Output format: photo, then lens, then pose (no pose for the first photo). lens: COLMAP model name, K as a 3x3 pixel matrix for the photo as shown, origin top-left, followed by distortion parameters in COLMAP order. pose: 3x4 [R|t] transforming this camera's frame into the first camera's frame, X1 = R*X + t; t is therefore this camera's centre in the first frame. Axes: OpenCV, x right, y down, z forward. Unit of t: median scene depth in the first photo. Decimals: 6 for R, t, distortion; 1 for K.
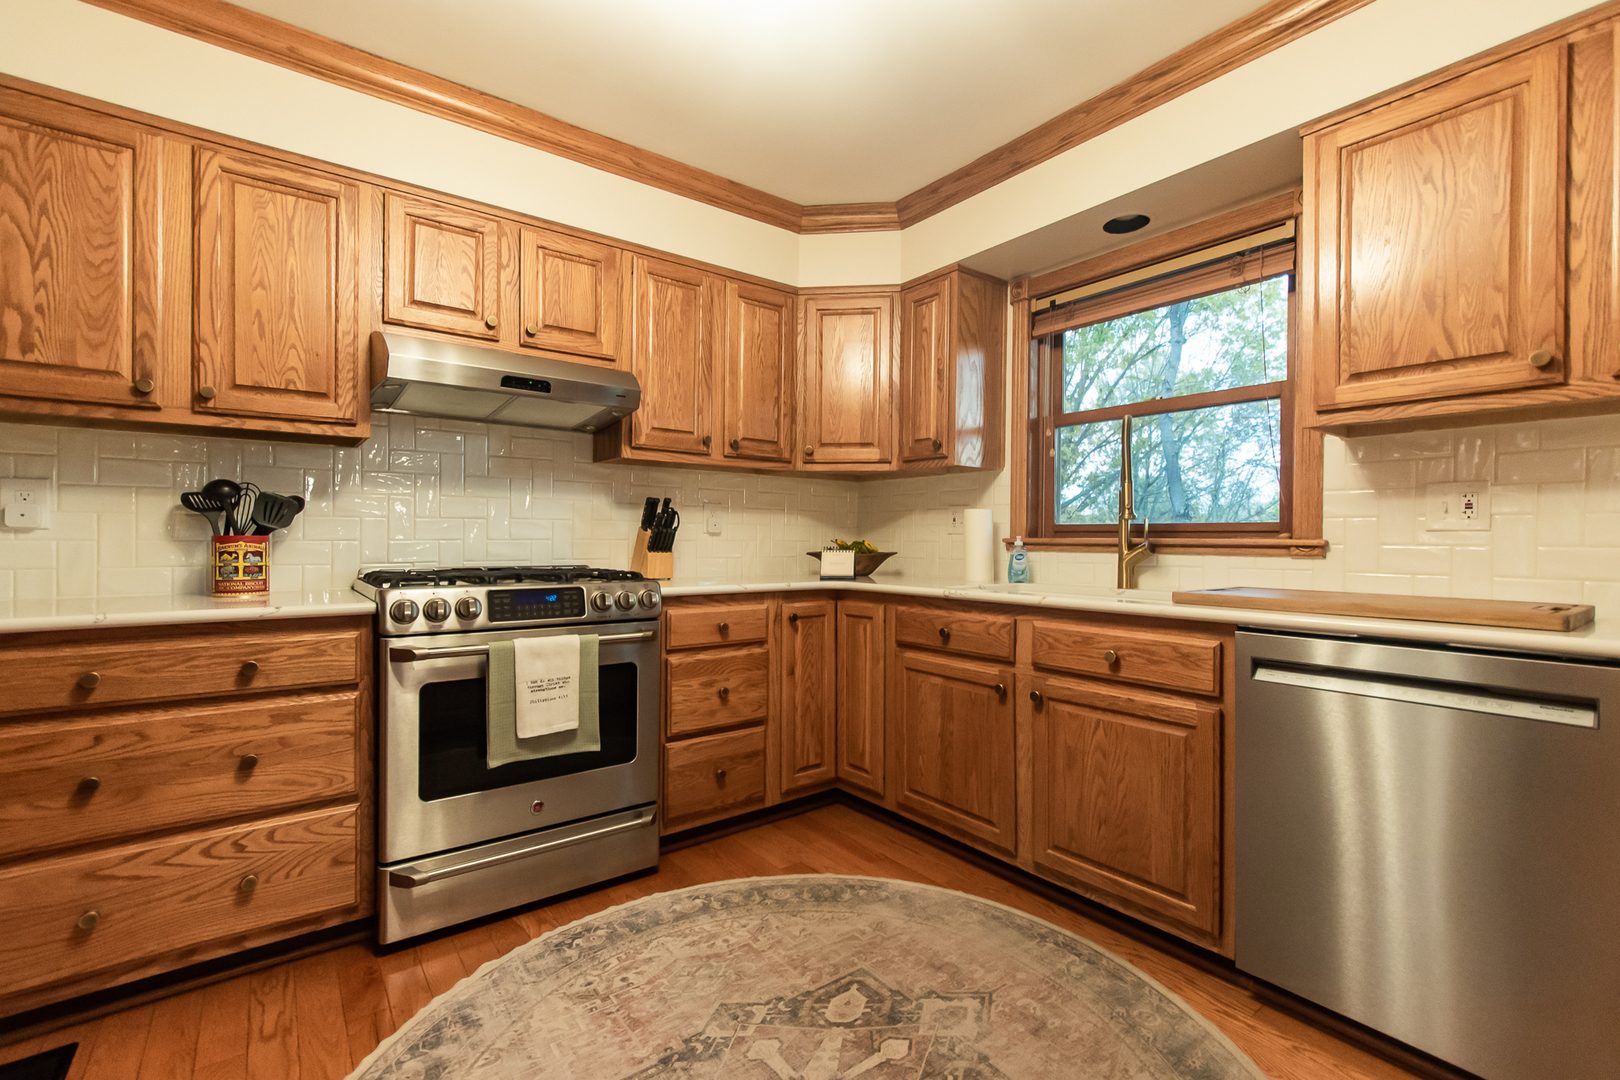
lens RADIAL K [[717.8, 0, 818.4], [0, 717.8, 535.0], [0, 0, 1]] dist [-0.012349, 0.002031]
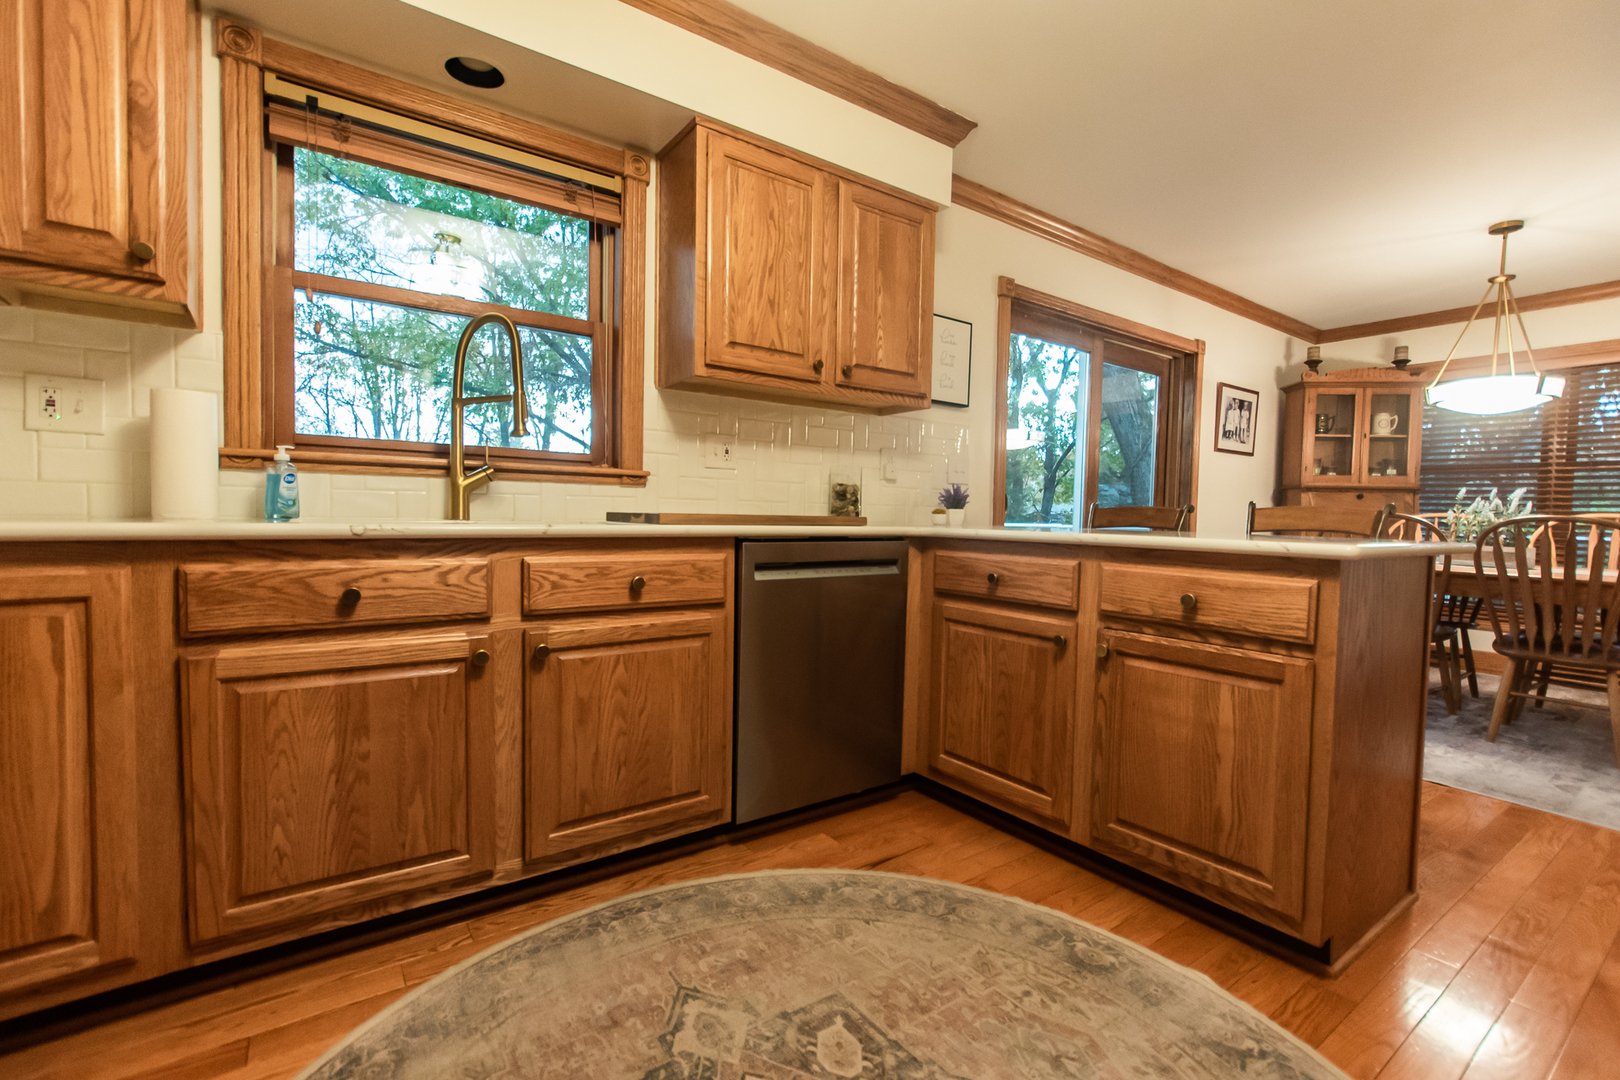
lens RADIAL K [[717.8, 0, 814.3], [0, 717.8, 541.5], [0, 0, 1]] dist [-0.012349, 0.002031]
pose [[0.023715, -0.045292, 0.998692, -0.498991], [-0.026448, 0.998595, 0.045916, 0.064734], [-0.999369, -0.027502, 0.022483, 0.731485]]
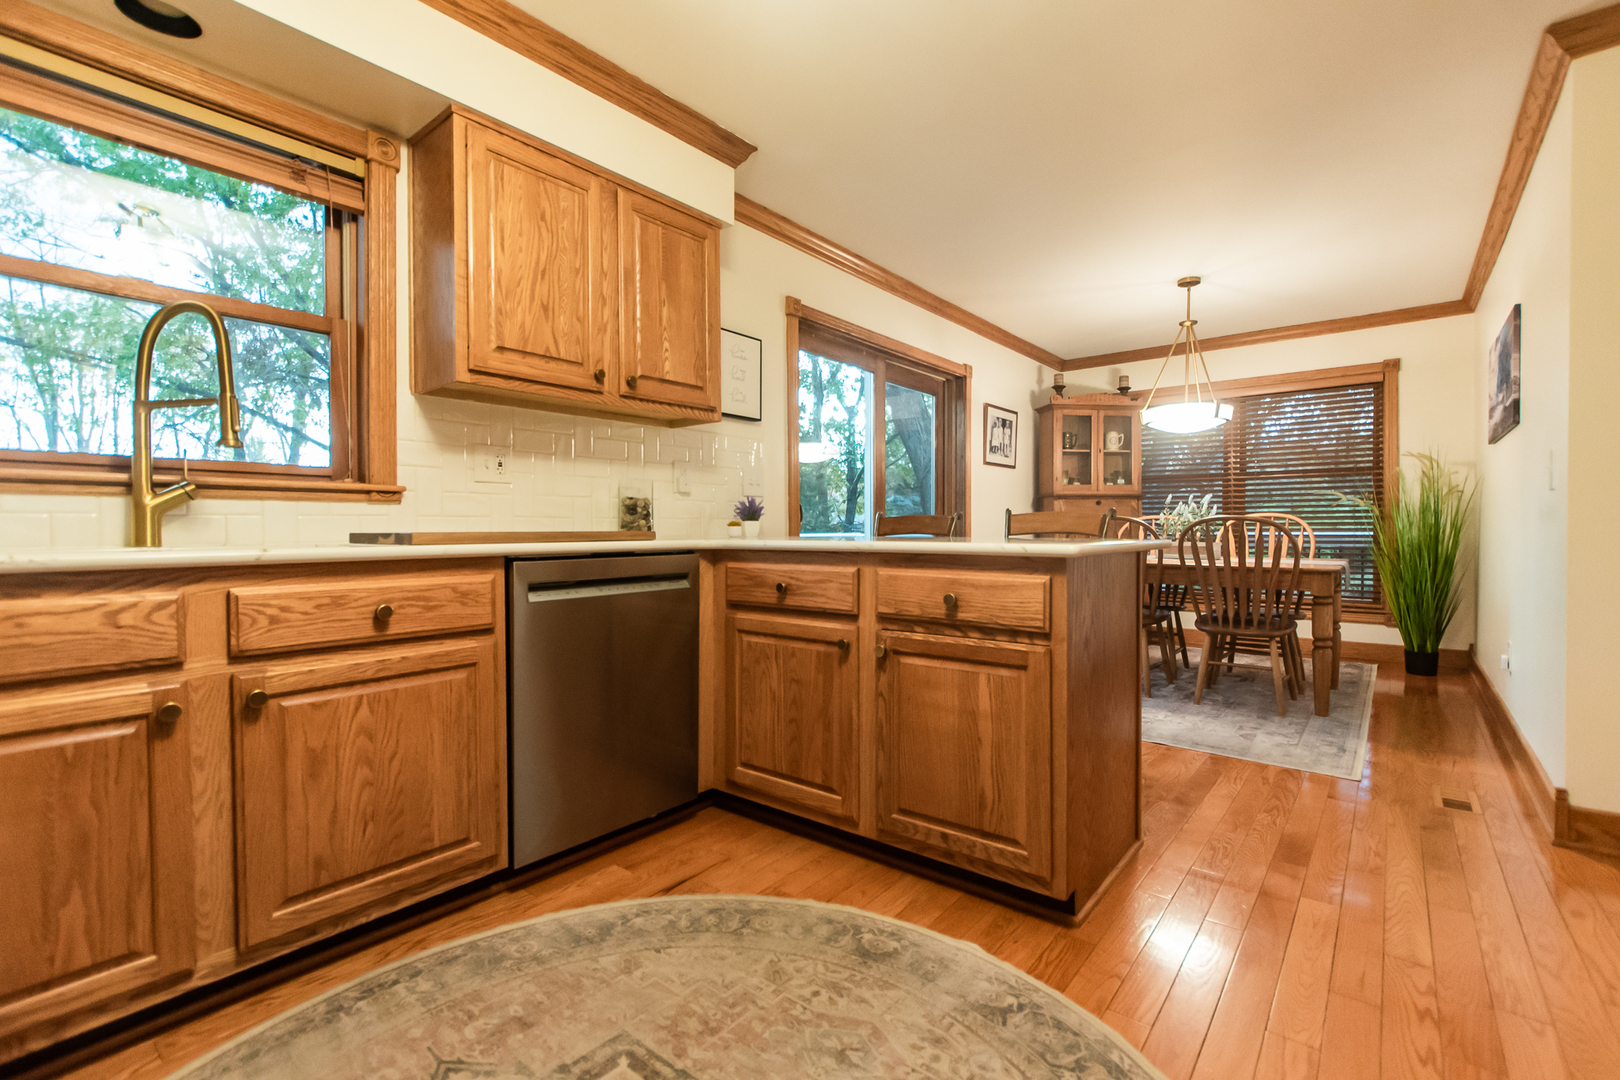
lens RADIAL K [[717.8, 0, 825.2], [0, 717.8, 534.8], [0, 0, 1]] dist [-0.012349, 0.002031]
pose [[-0.252103, -0.014752, 0.967588, -0.502749], [-0.003967, 0.999891, 0.014211, 0.064796], [-0.967692, -0.000255, -0.252134, 0.695878]]
